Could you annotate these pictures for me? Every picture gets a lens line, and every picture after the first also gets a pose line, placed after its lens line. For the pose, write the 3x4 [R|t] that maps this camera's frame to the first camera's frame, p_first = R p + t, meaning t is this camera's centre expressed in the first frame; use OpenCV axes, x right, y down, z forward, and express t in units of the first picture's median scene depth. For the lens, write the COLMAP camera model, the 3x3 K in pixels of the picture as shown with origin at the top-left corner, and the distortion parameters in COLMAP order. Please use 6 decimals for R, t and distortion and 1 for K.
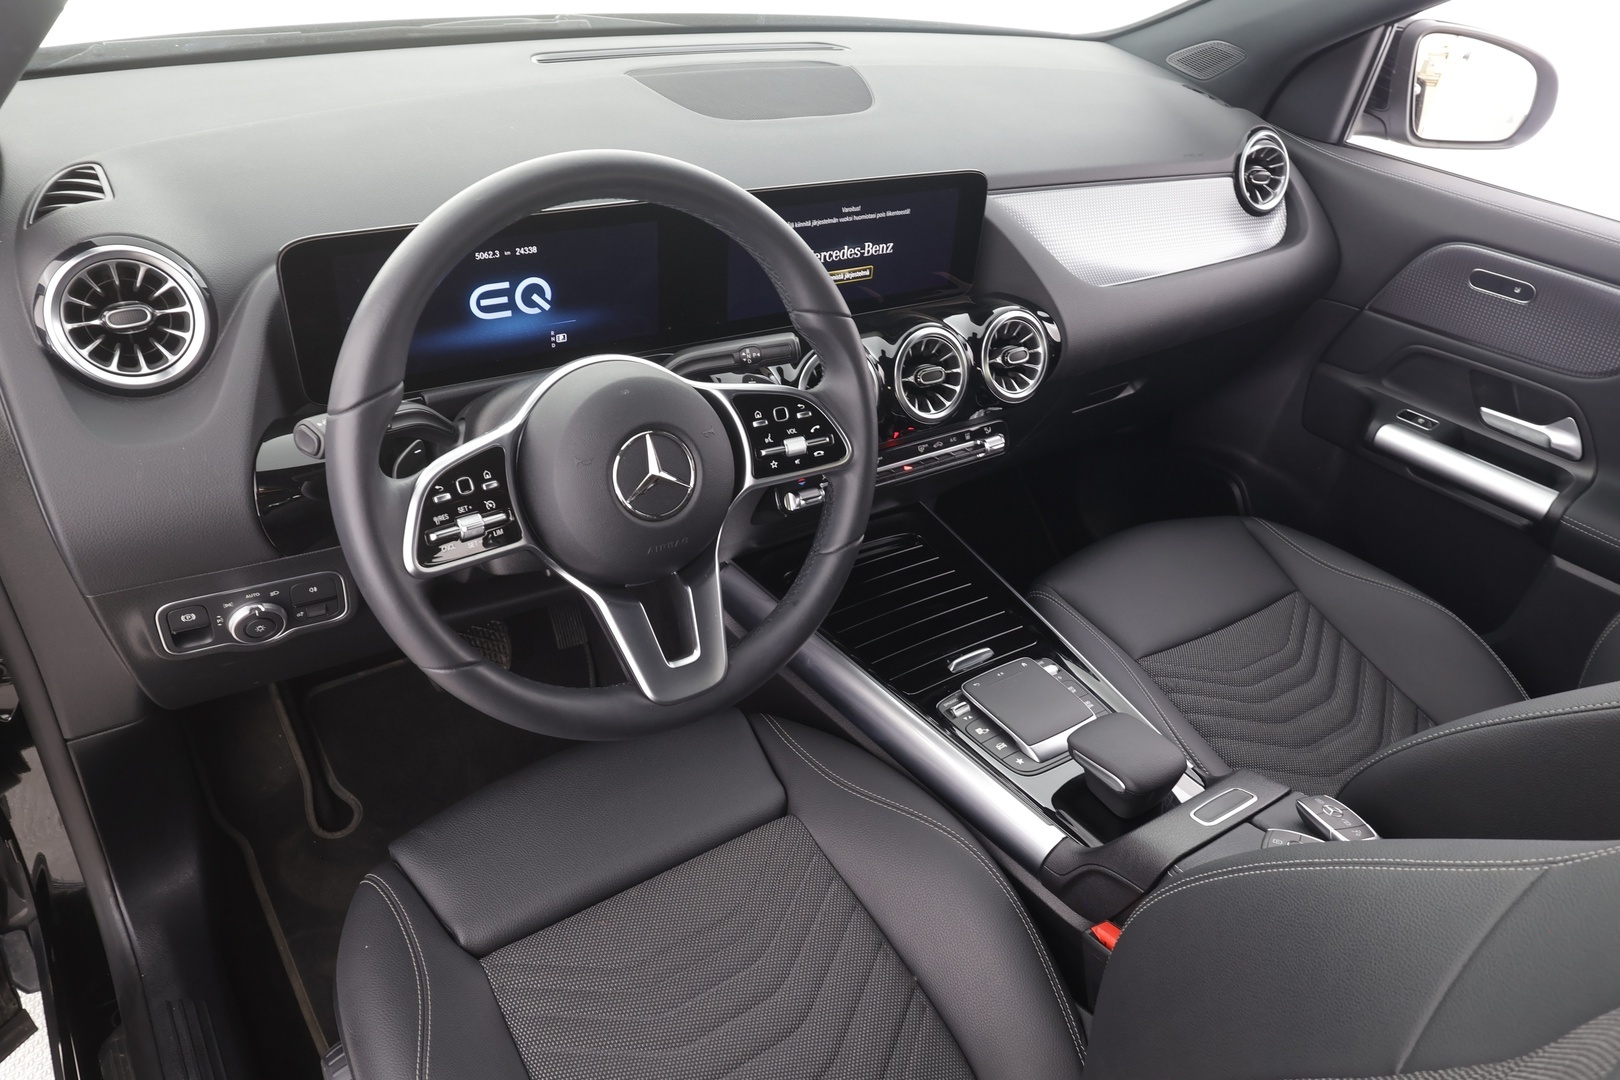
lens RADIAL K [[1181.2, 0, 810.0], [0, 1181.2, 540.0], [0, 0, 1]] dist [0.002085, -0.001506]
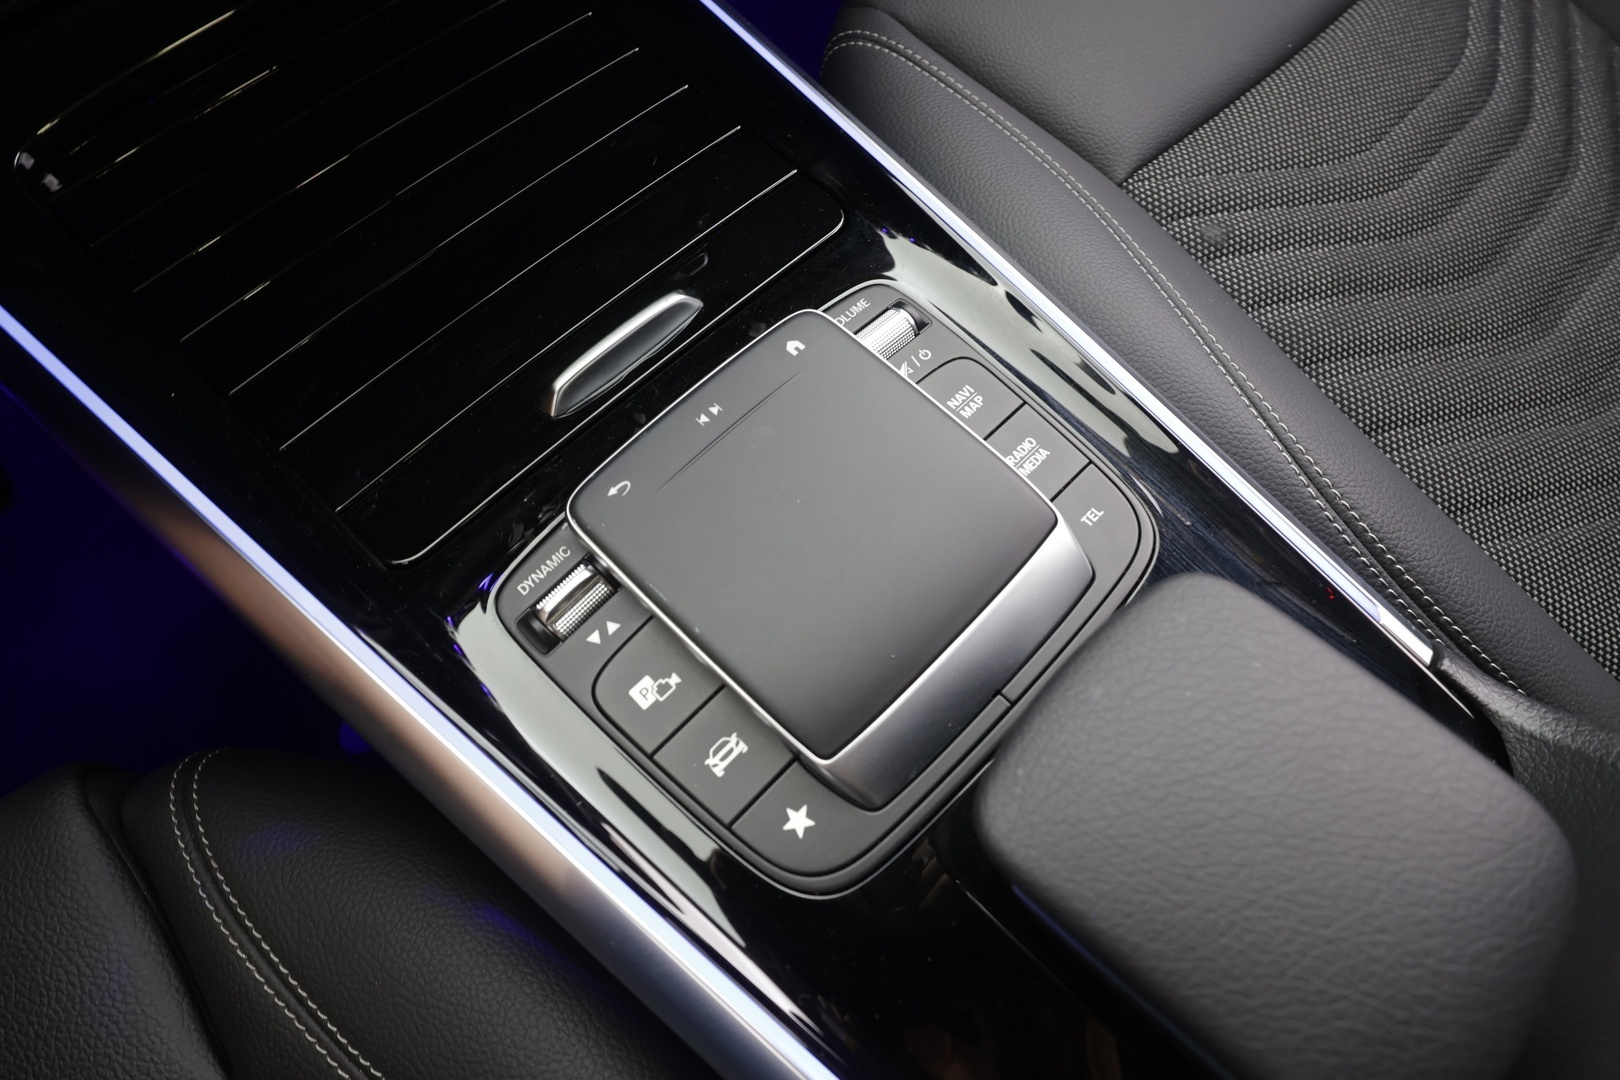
lens RADIAL K [[828.7, 0, 810.0], [0, 828.7, 540.0], [0, 0, 1]] dist [0.000312, 0.000181]
pose [[0.980364, -0.195546, -0.025476, 0.186878], [0.177540, 0.819008, 0.545624, 0.037151], [-0.085830, -0.539433, 0.837643, 0.837507]]
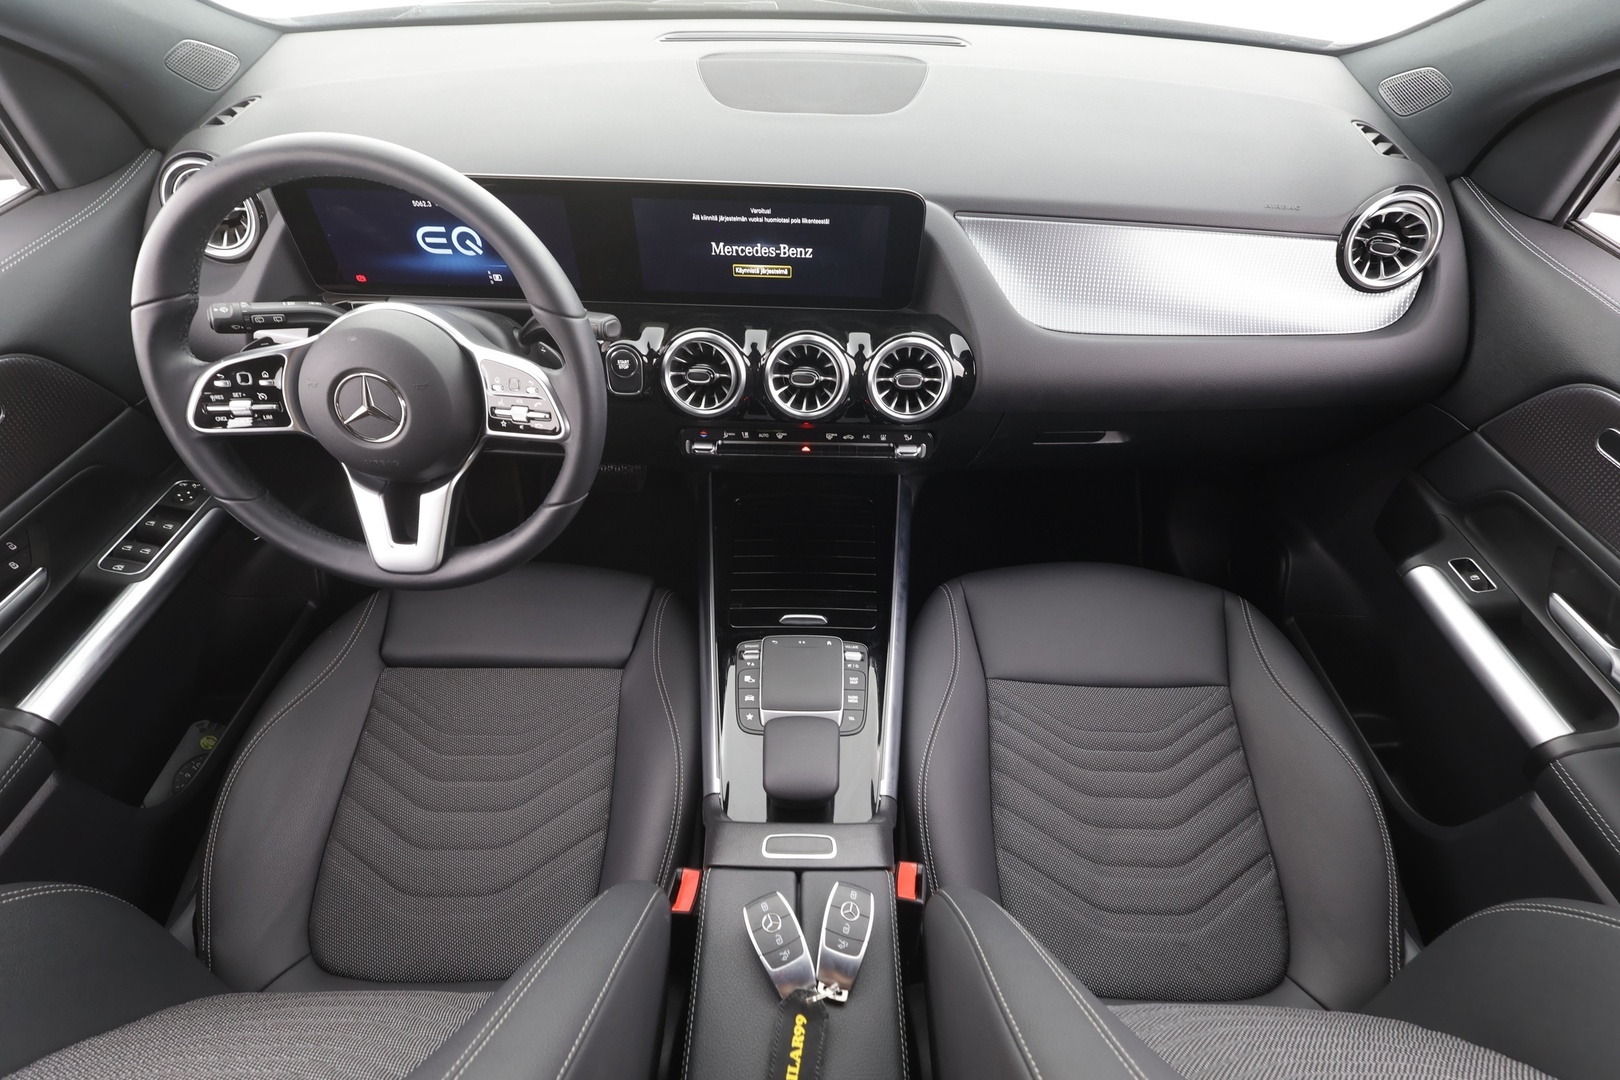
lens RADIAL K [[768.9, 0, 810.8], [0, 768.9, 545.7], [0, 0, 1]] dist [-0.003717, -0.000656]
pose [[0.807873, 0.373298, -0.456060, 0.492674], [-0.266242, 0.921527, 0.282671, -0.199072], [0.525792, -0.106941, 0.843864, 0.373420]]
